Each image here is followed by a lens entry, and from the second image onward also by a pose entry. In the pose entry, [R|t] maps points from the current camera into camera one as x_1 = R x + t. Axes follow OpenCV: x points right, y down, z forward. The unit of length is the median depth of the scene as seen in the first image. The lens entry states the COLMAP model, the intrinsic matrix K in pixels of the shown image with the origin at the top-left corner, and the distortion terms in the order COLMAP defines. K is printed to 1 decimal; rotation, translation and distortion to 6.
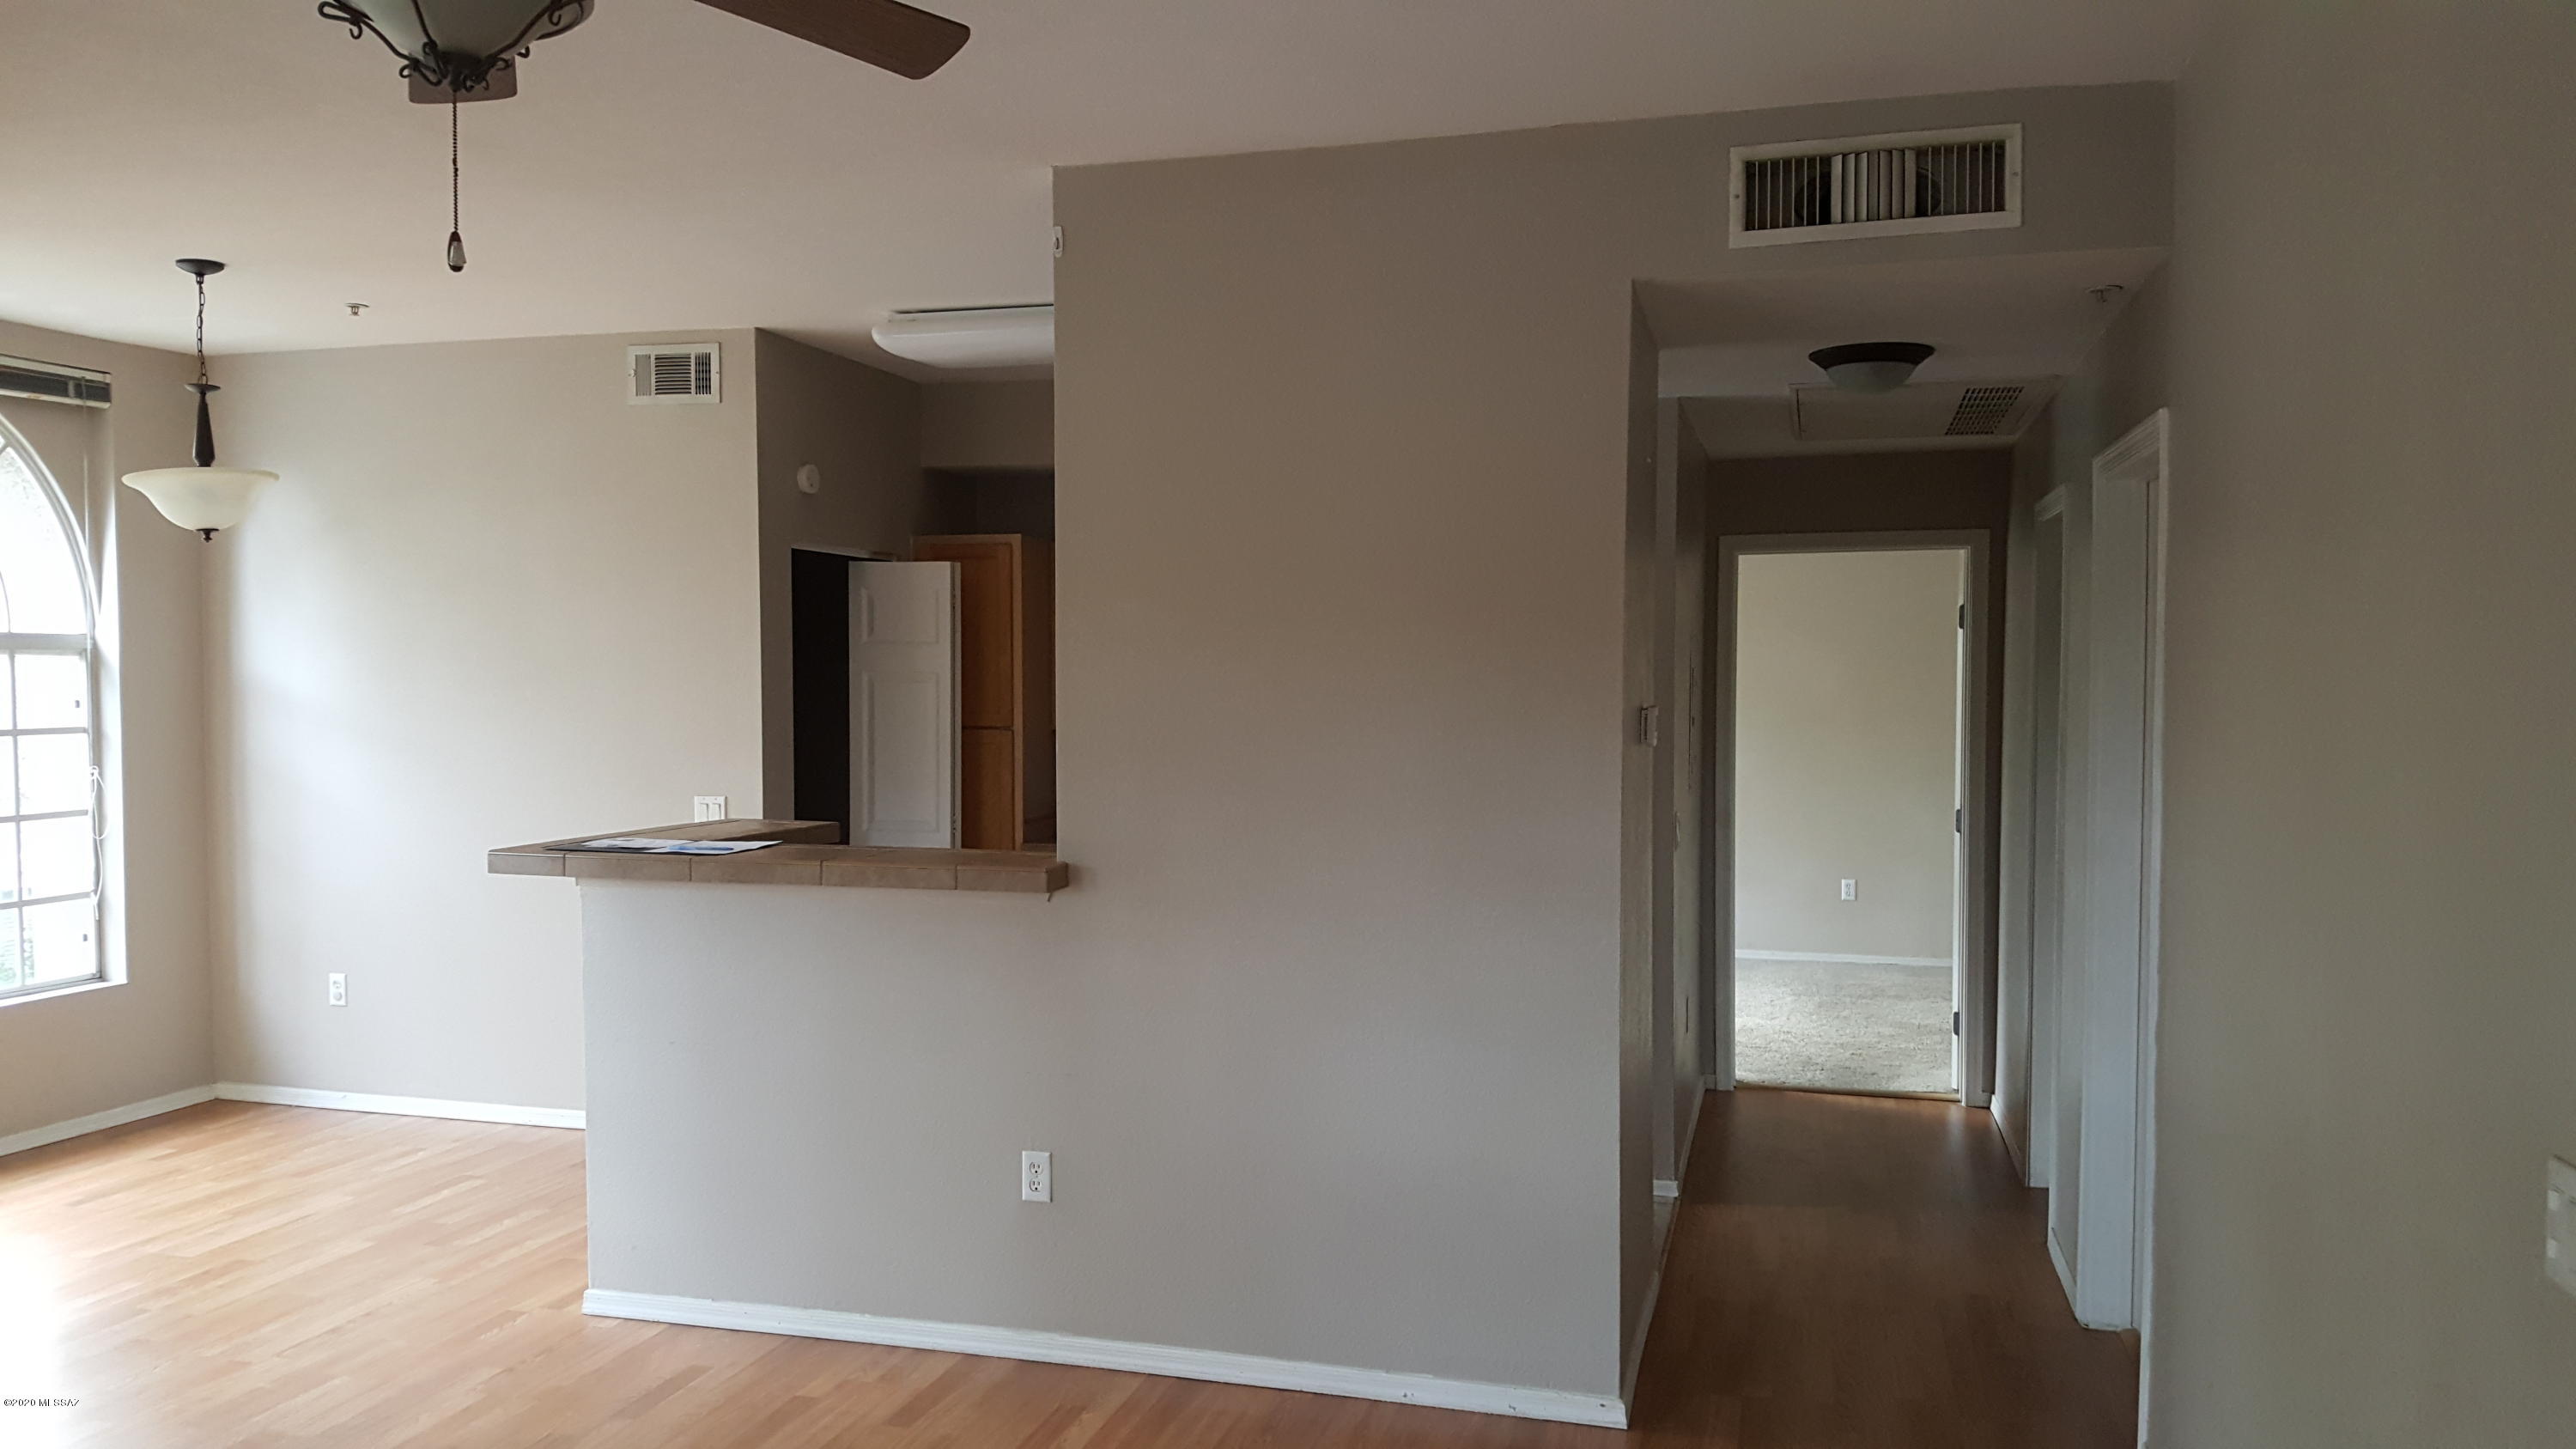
lens RADIAL K [[1789.2, 0, 1288.0], [0, 1789.2, 724.5], [0, 0, 1]] dist [0.002503, -0.078482]
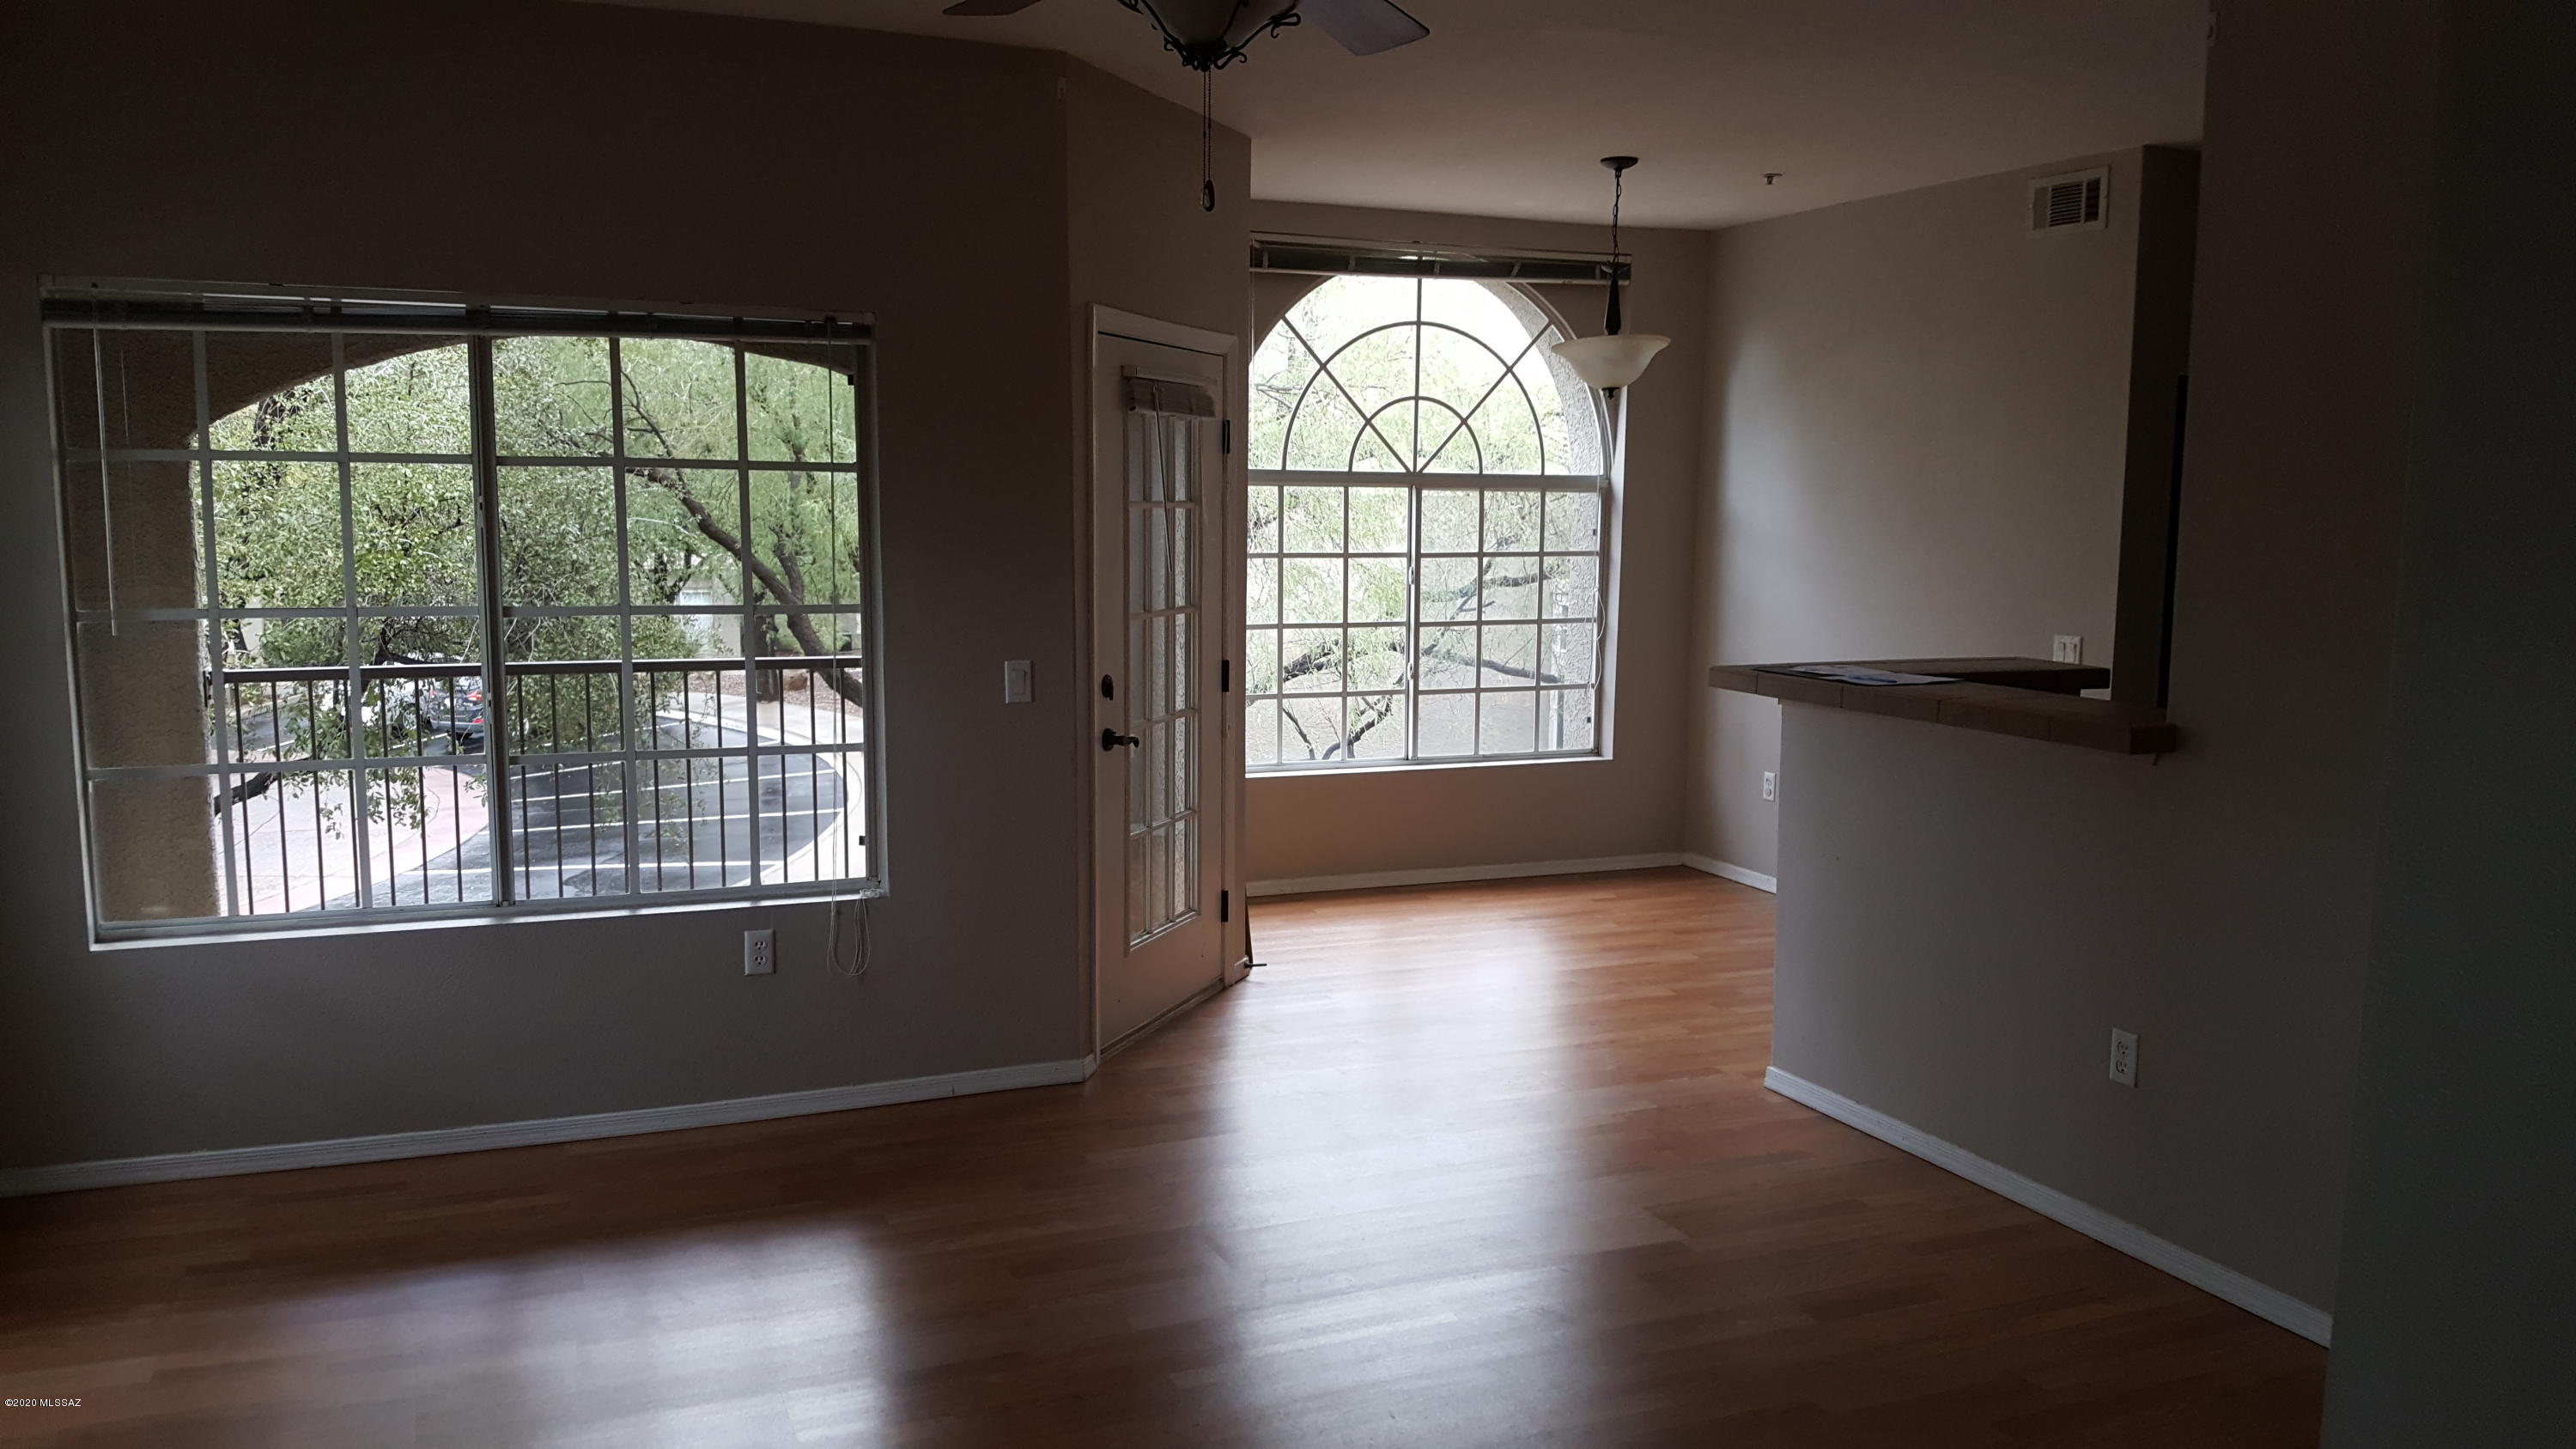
lens RADIAL K [[1786.2, 0, 1286.1], [0, 1786.2, 755.7], [0, 0, 1]] dist [0.001839, -0.202291]
pose [[0.596933, 0.111059, -0.794567, 0.203261], [-0.021442, 0.992227, 0.122578, -0.004992], [0.802004, -0.056133, 0.594675, 0.070753]]
